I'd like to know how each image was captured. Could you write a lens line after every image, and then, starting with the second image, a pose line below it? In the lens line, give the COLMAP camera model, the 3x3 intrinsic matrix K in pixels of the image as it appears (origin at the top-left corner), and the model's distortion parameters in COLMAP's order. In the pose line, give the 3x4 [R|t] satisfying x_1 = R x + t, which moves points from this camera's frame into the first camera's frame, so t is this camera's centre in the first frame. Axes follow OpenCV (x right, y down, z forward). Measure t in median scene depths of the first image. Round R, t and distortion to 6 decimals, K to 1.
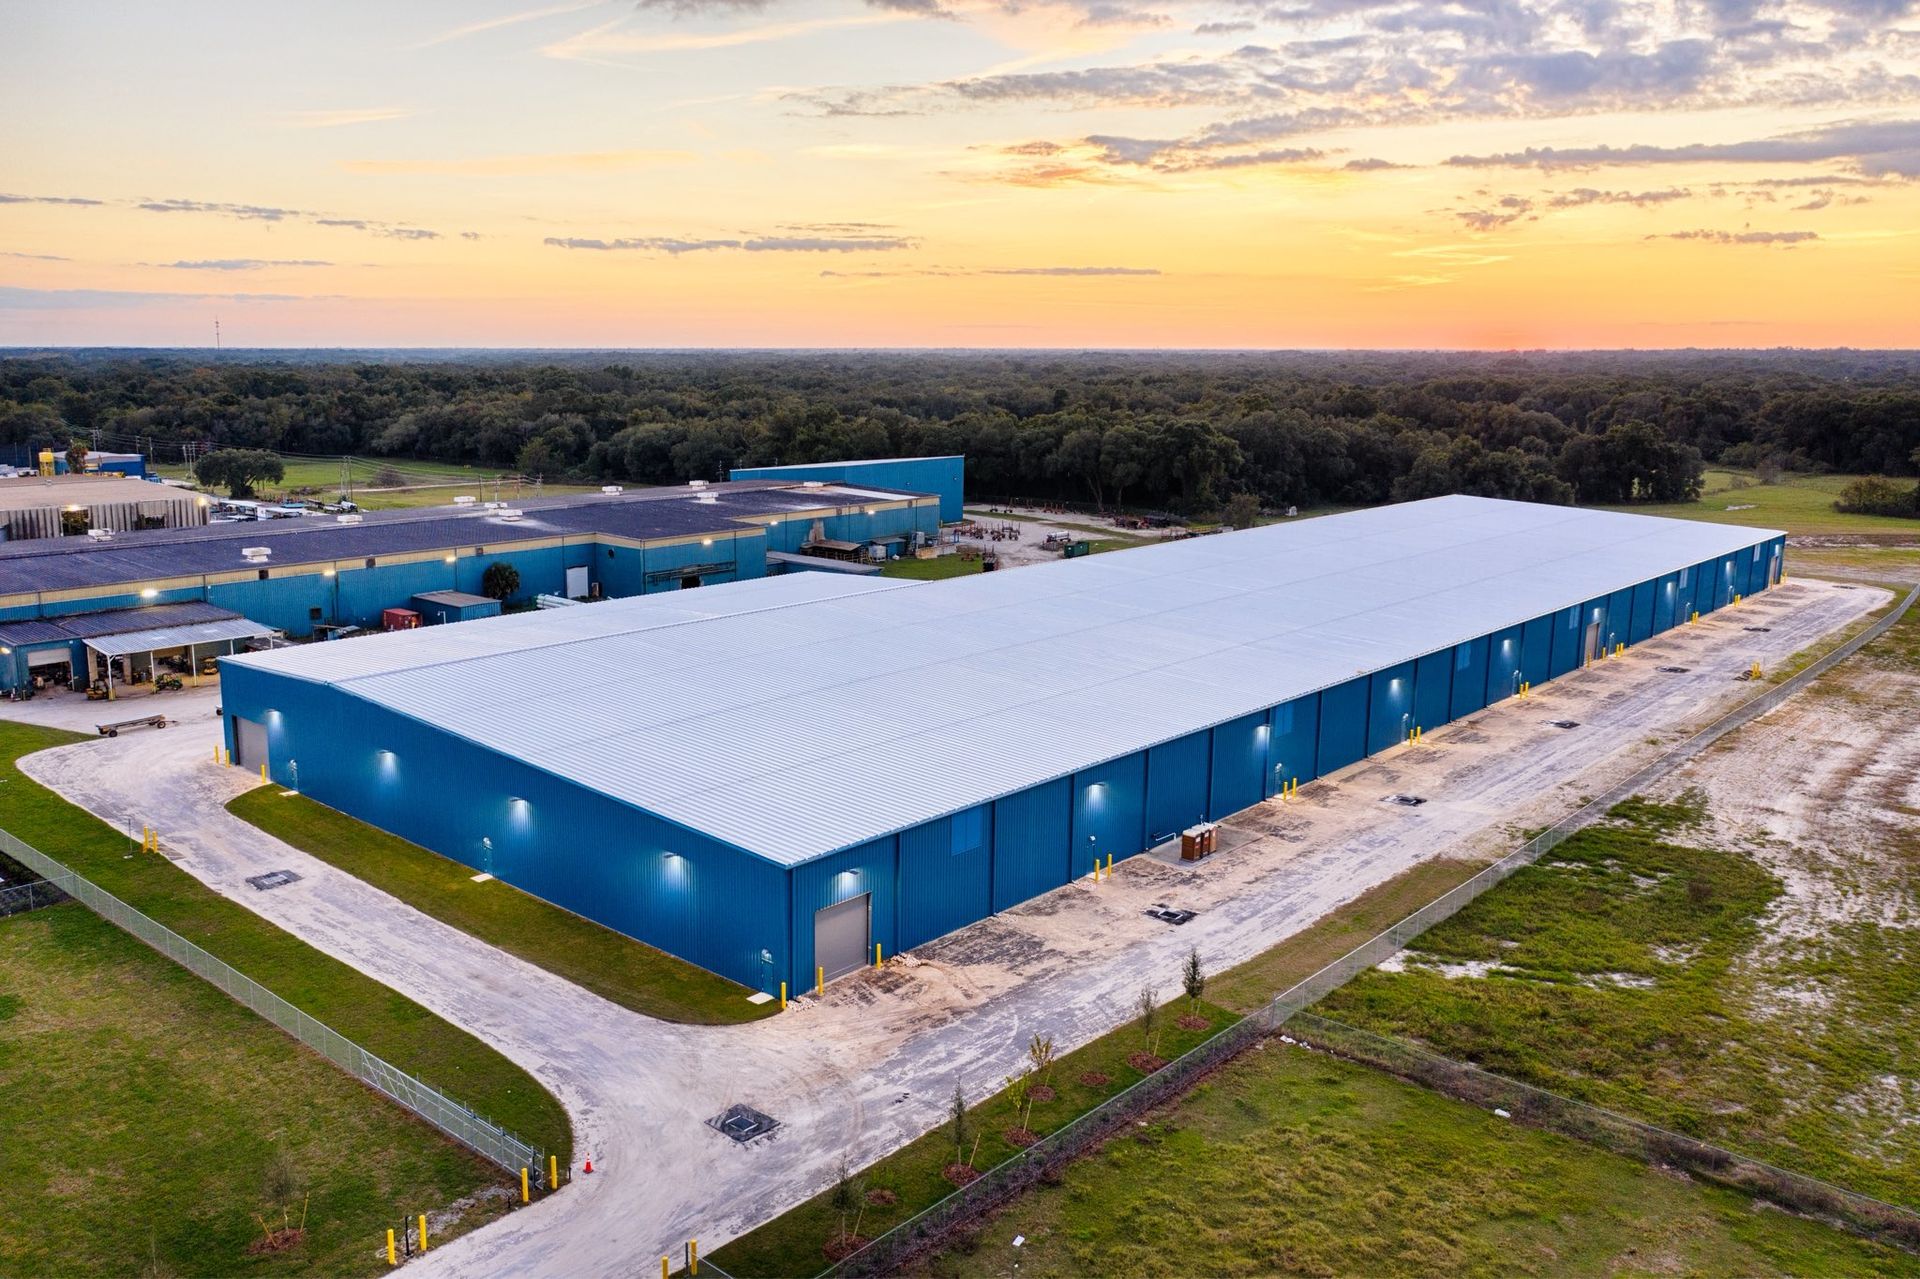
lens RADIAL K [[1545.0, 0, 959.6], [0, 1545.0, 643.2], [0, 0, 1]] dist [0.003797, 0.007652]
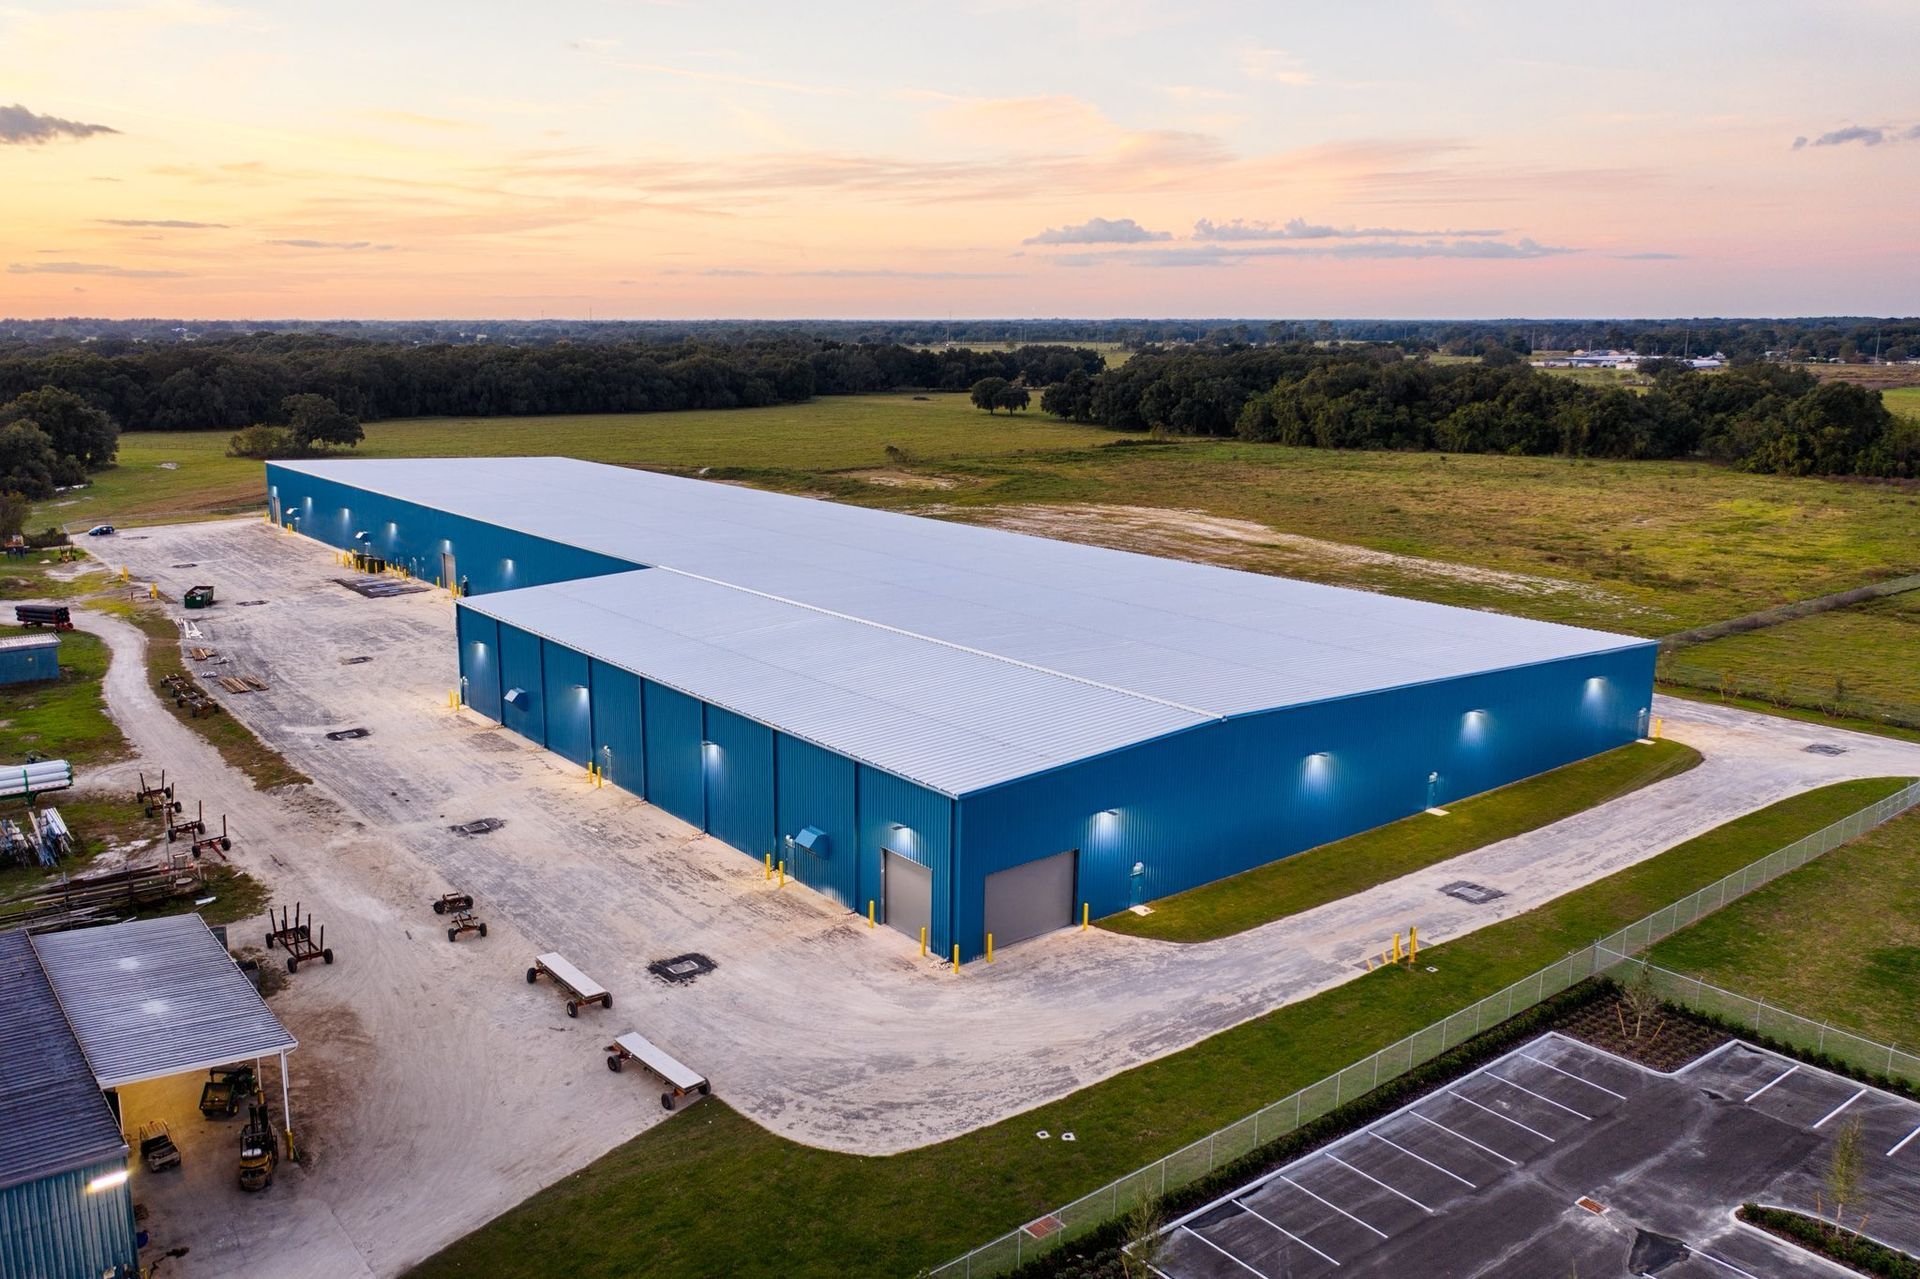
lens RADIAL K [[1449.1, 0, 960.2], [0, 1449.1, 638.1], [0, 0, 1]] dist [0.001601, -0.000680]
pose [[0.163216, -0.208780, 0.964246, -1.257256], [0.182392, 0.966891, 0.178480, -0.186047], [-0.969584, 0.146740, 0.195892, 1.103941]]
